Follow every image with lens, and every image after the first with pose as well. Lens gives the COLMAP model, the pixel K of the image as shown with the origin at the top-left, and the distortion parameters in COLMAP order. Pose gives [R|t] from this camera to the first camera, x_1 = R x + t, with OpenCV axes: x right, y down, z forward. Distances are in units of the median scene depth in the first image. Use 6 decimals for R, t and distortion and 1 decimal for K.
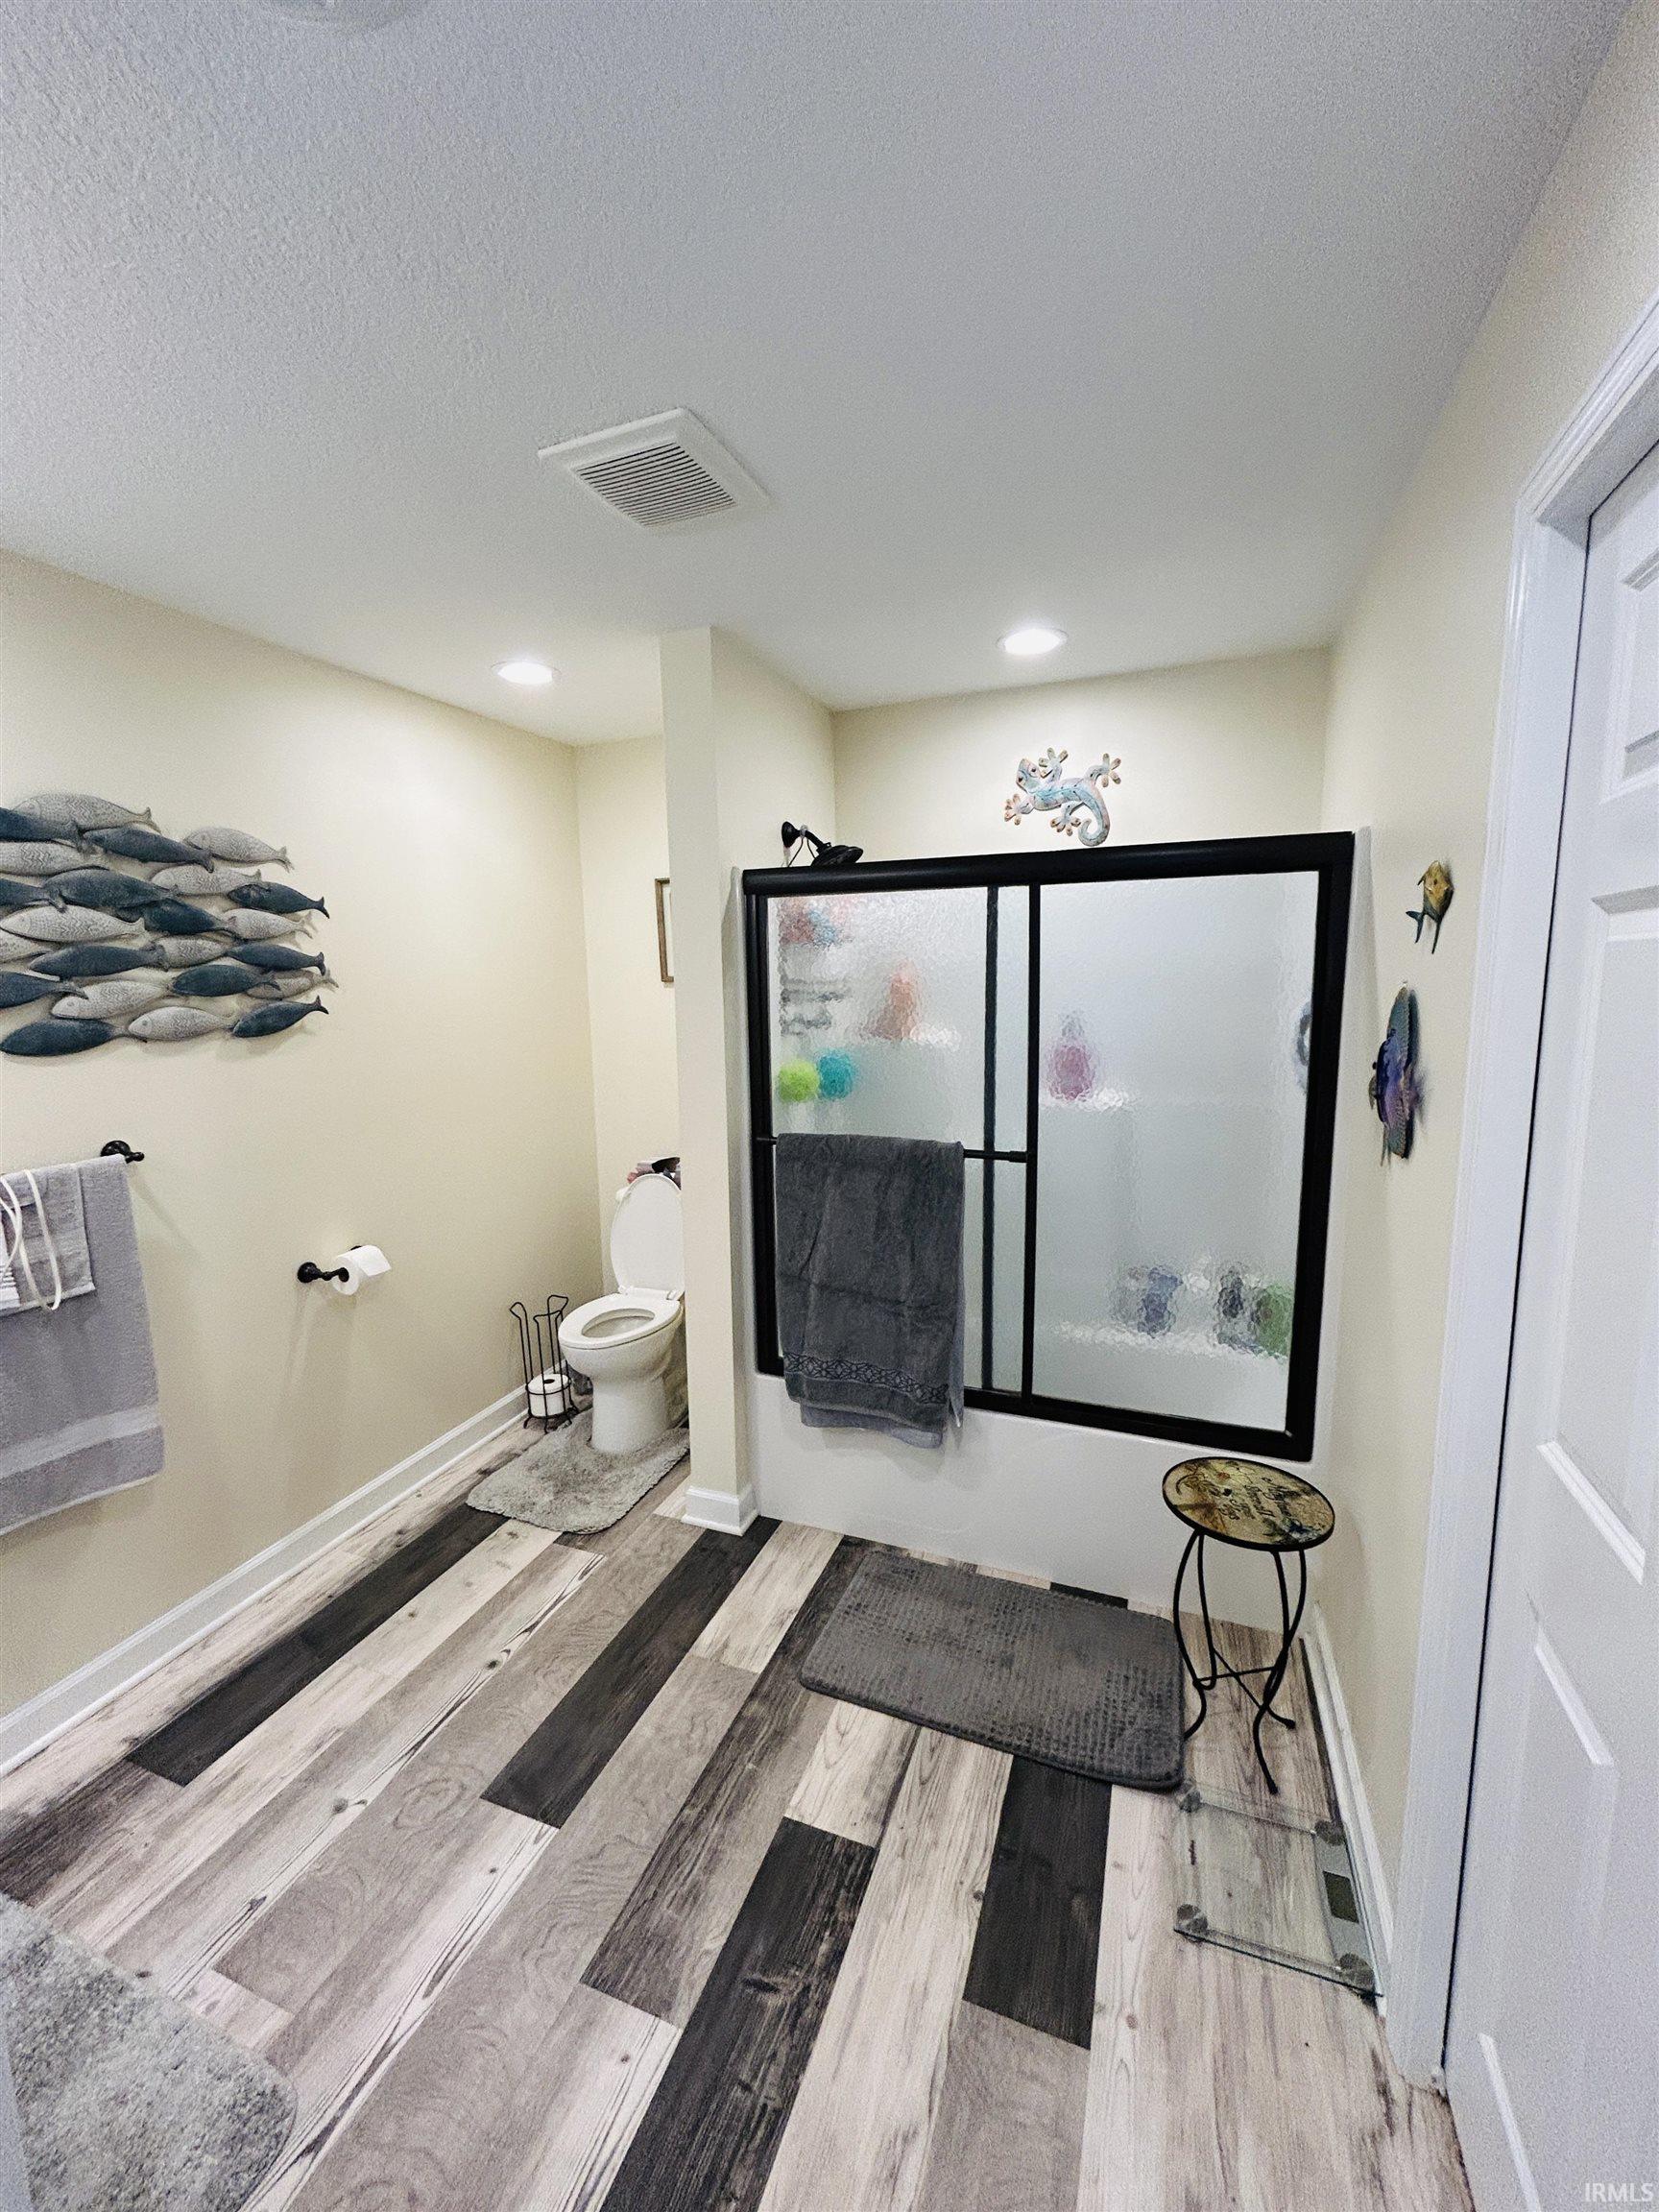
lens RADIAL K [[898.2, 0, 820.9], [0, 898.2, 1101.9], [0, 0, 1]] dist [-0.001291, 0.001201]
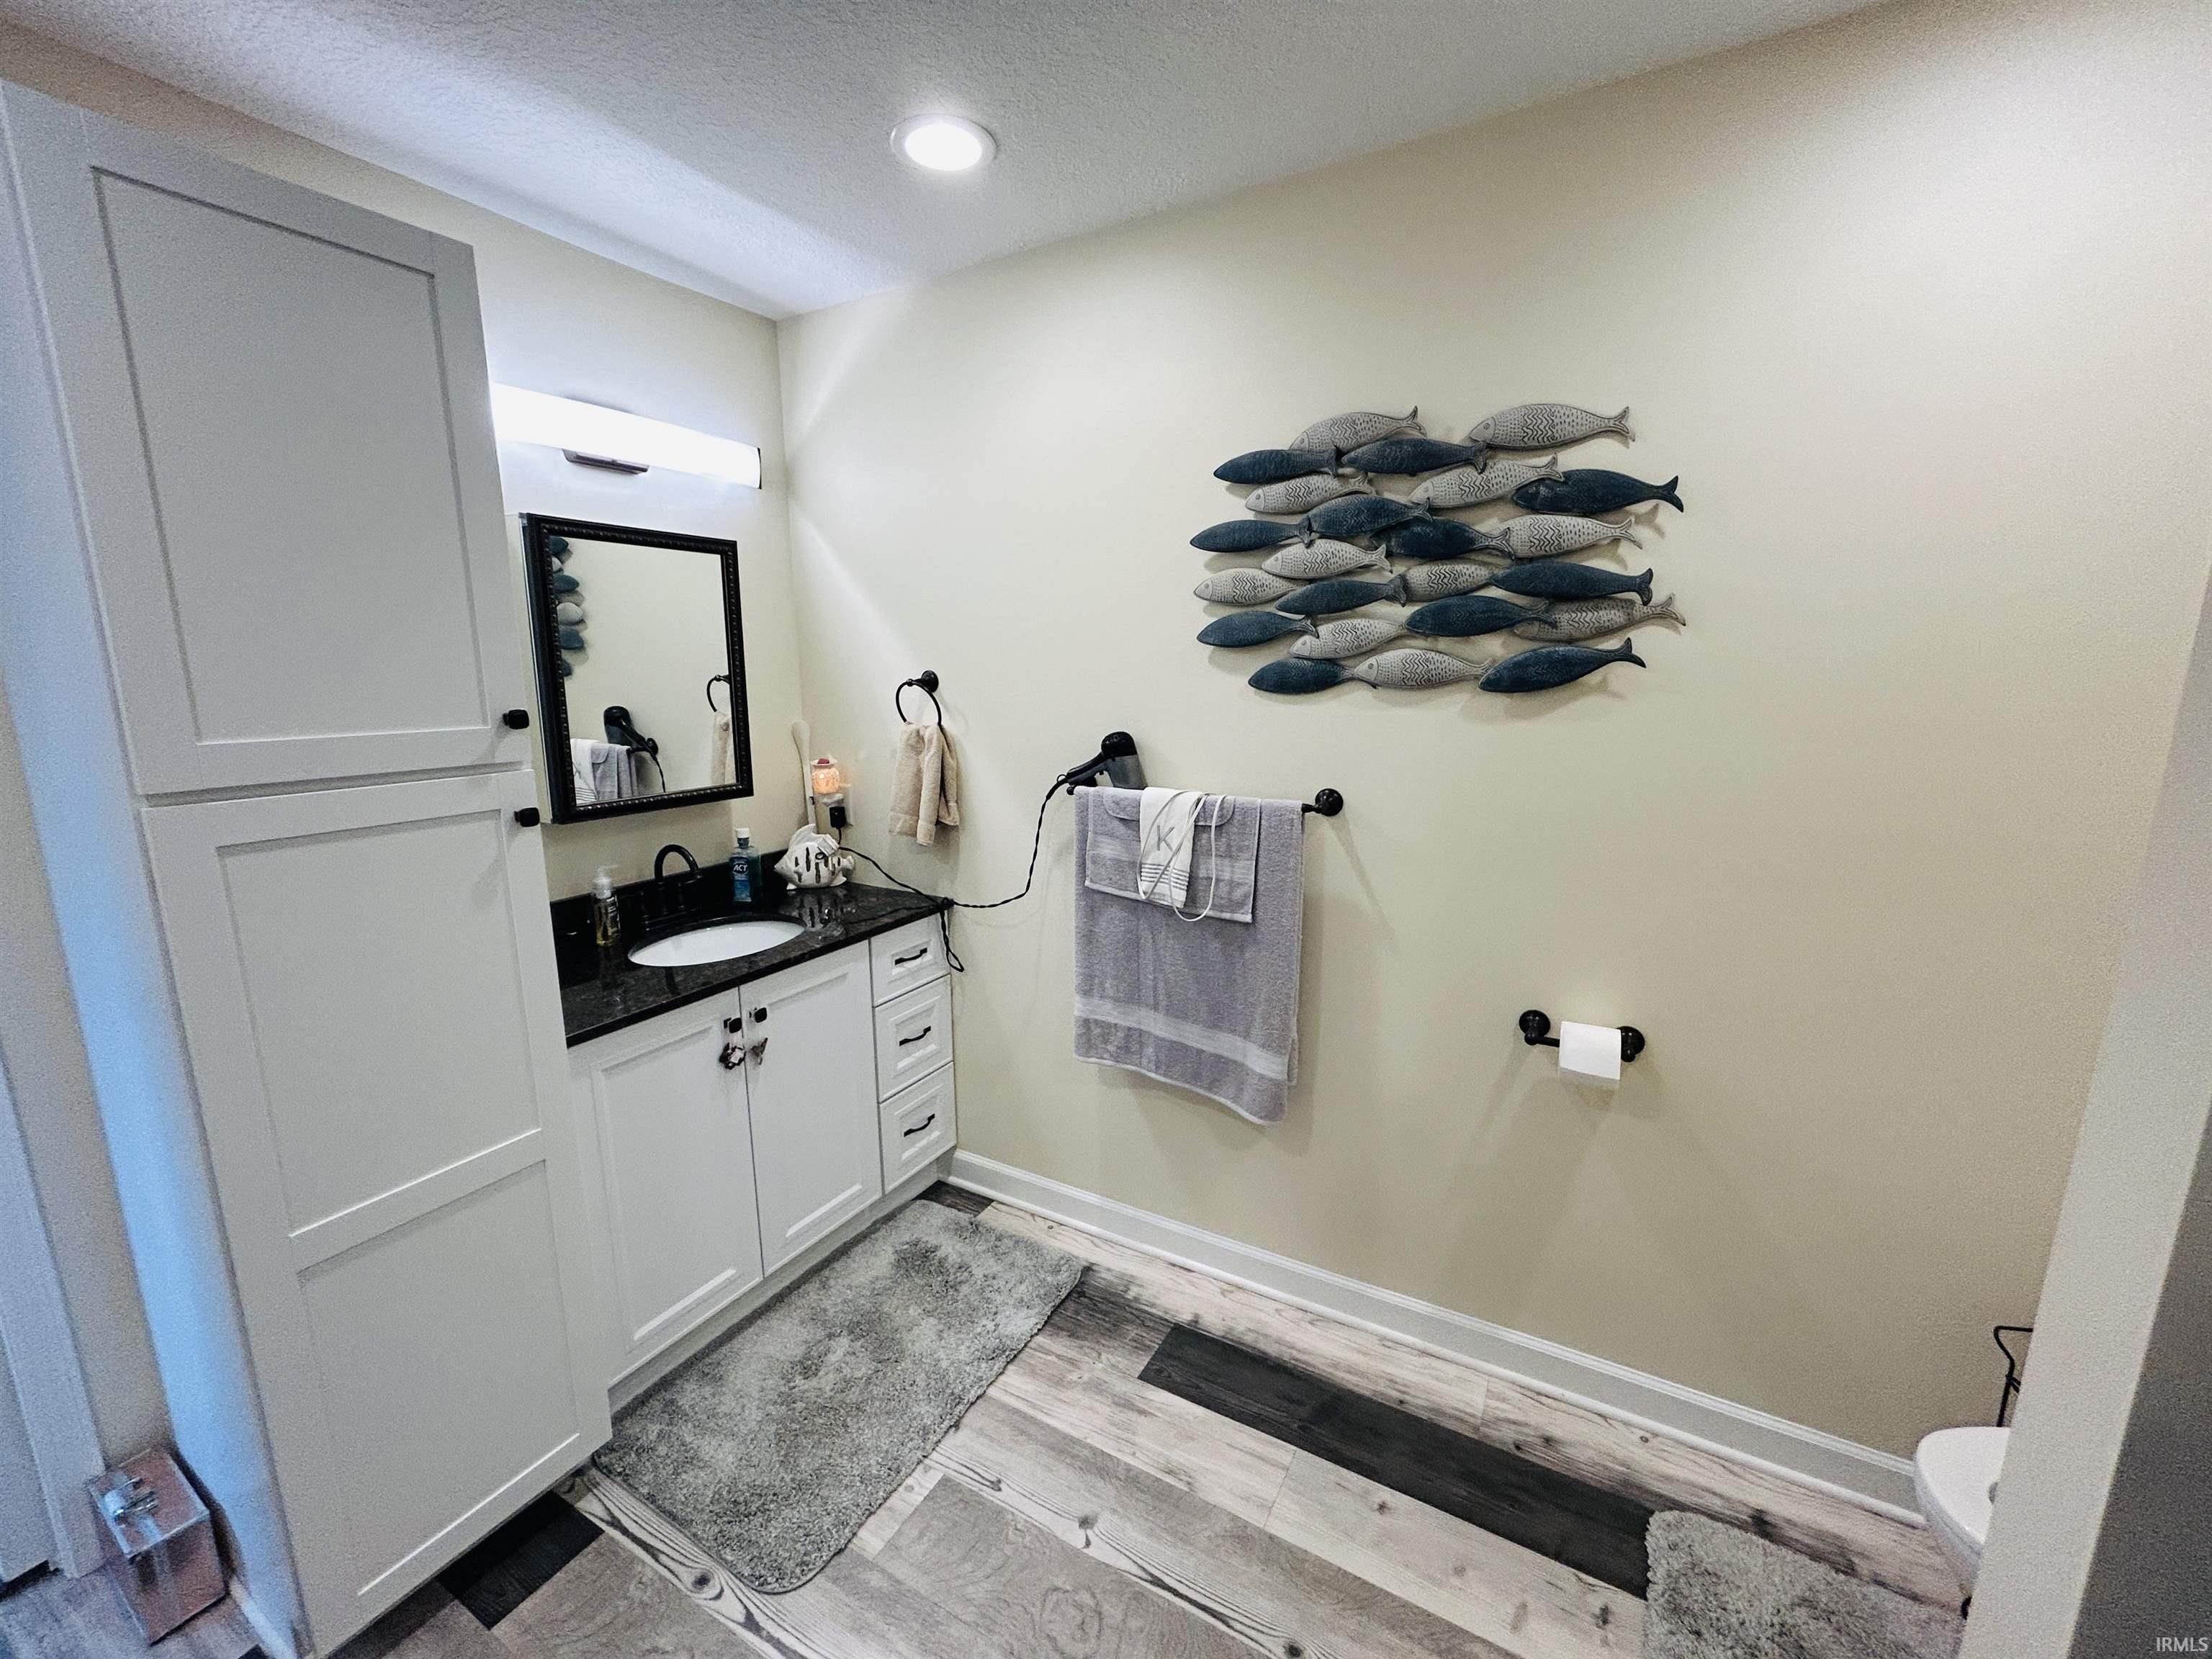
lens RADIAL K [[898.2, 0, 1104.9], [0, 898.2, 826.3], [0, 0, 1]] dist [-0.001291, 0.001201]
pose [[-0.140272, 0.205131, -0.968631, 0.183196], [-0.128082, 0.966323, 0.223190, -0.101130], [0.981794, 0.155372, -0.109275, 0.879584]]
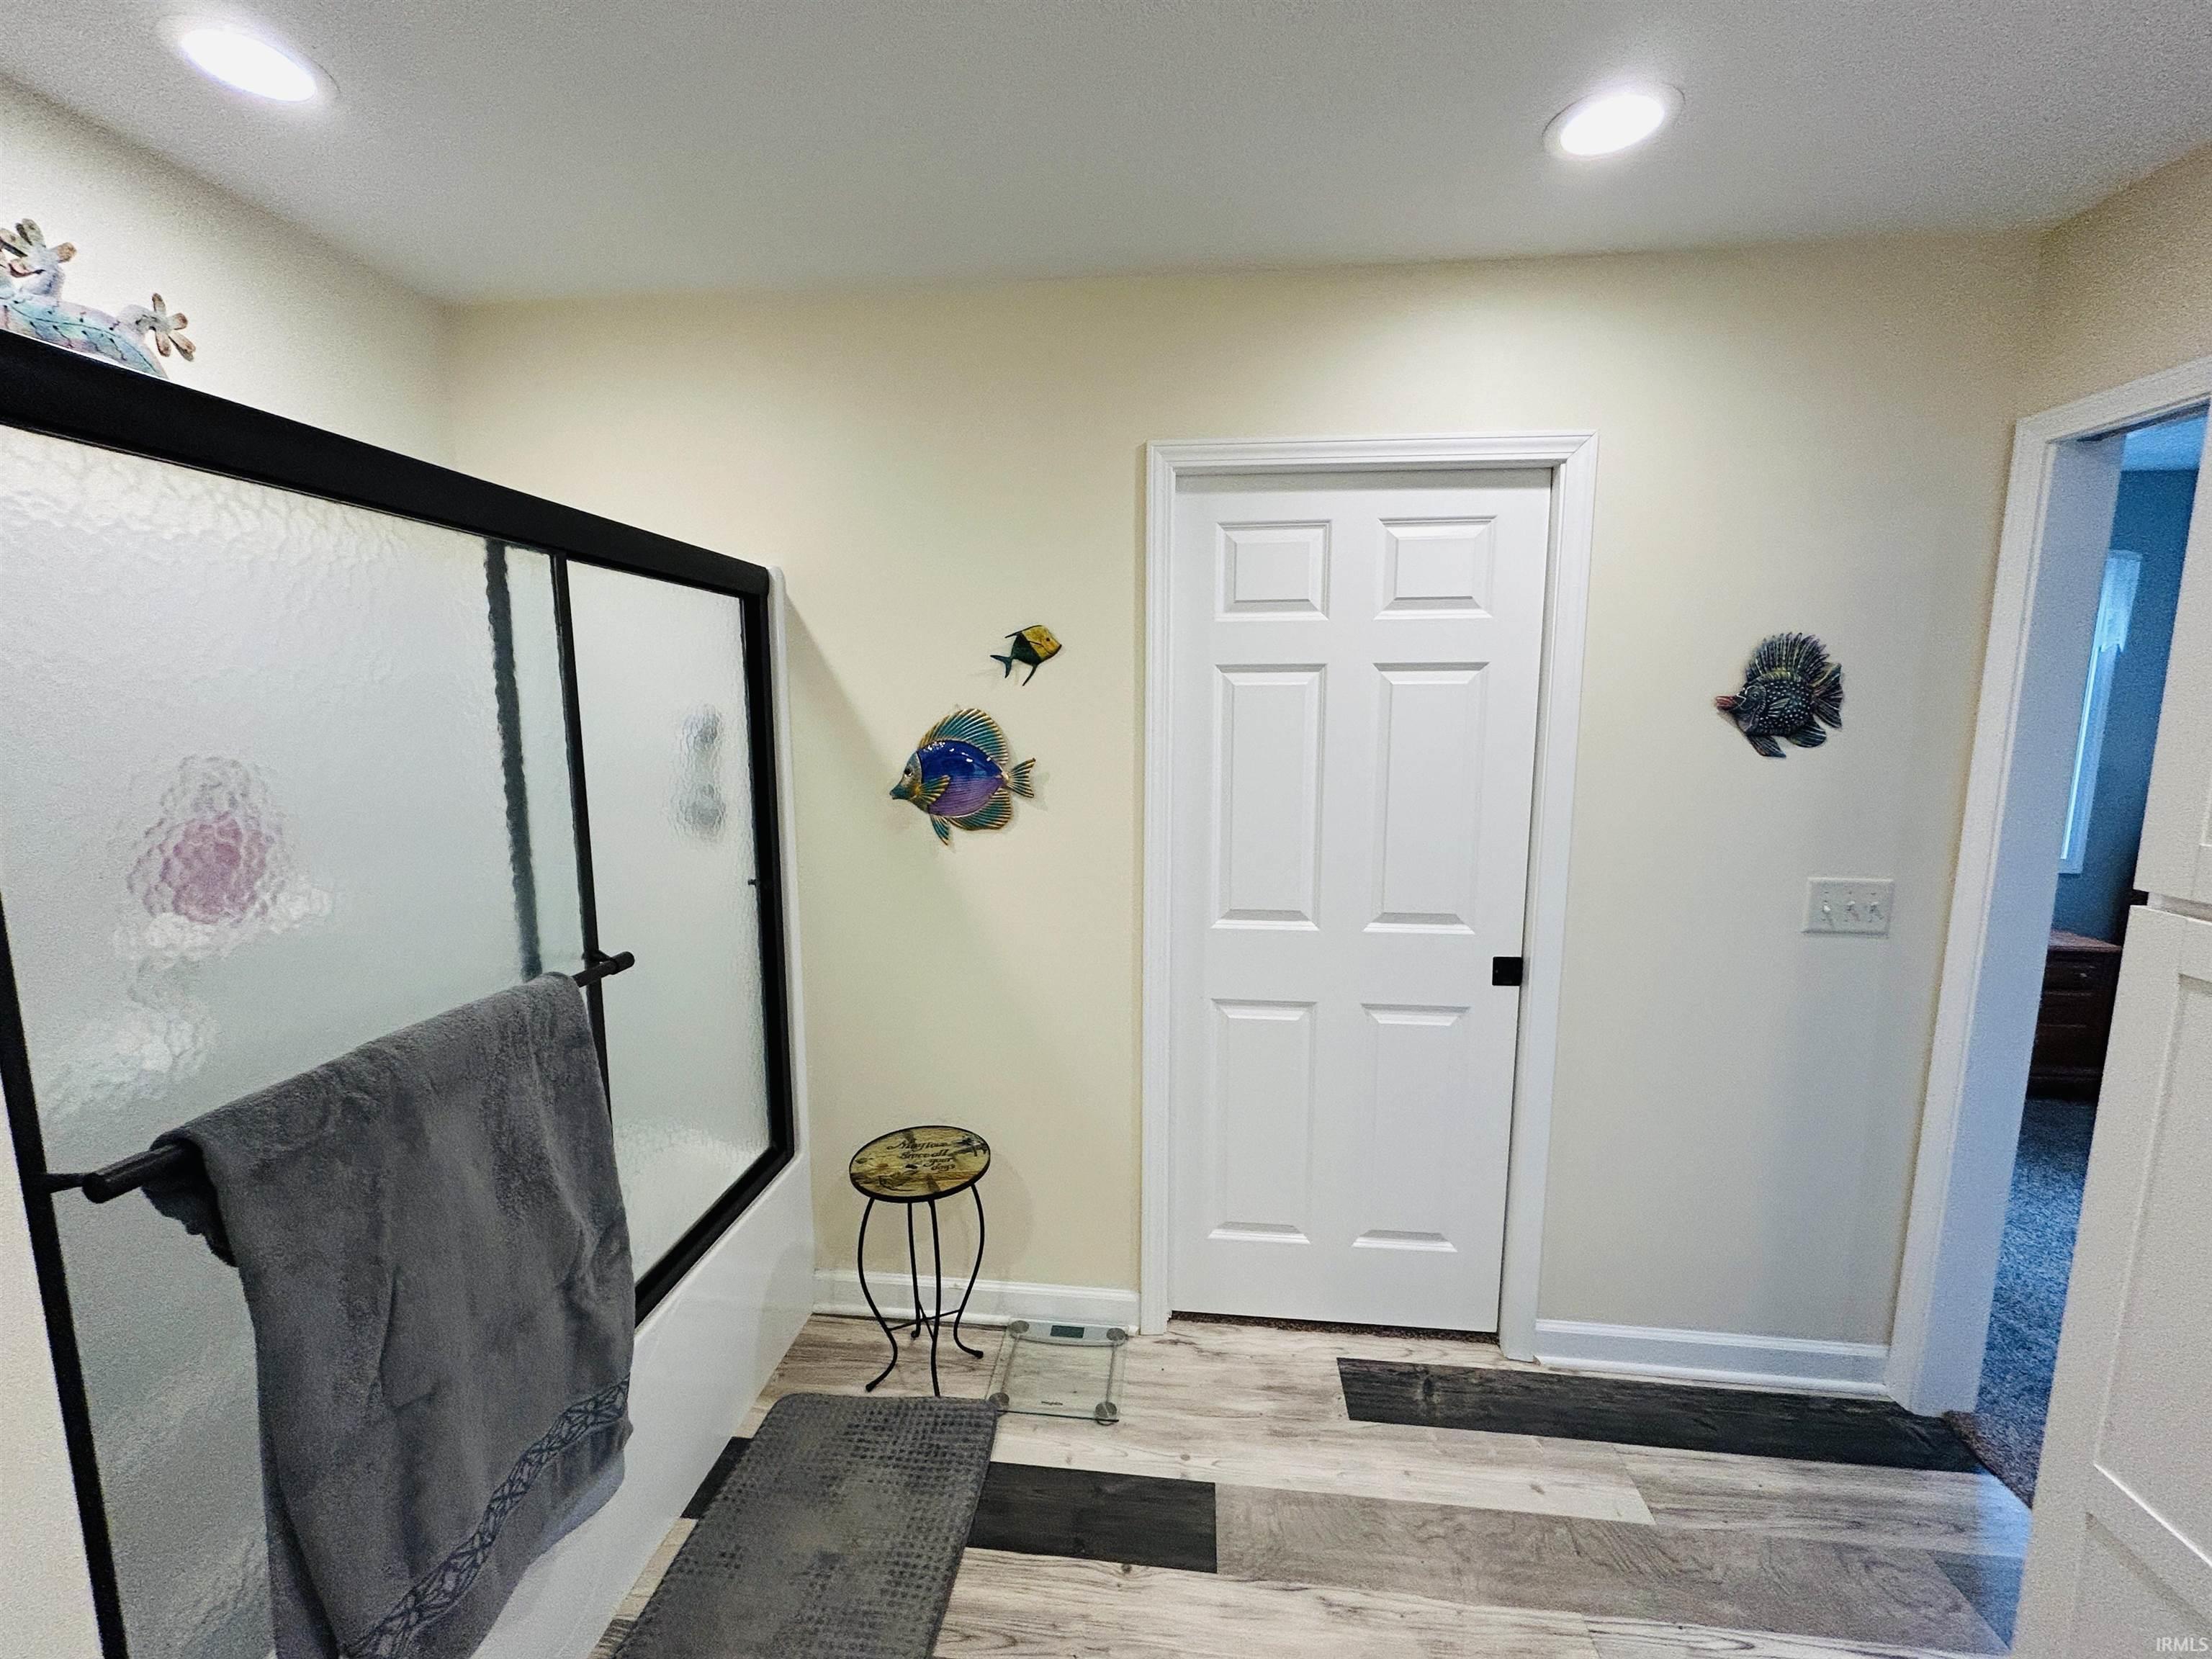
lens RADIAL K [[898.2, 0, 1106.3], [0, 898.2, 826.5], [0, 0, 1]] dist [-0.001291, 0.001201]
pose [[-0.273316, -0.114987, 0.955027, -0.565640], [0.134362, 0.978533, 0.156270, -0.105658], [-0.952494, 0.171030, -0.251999, 0.890423]]
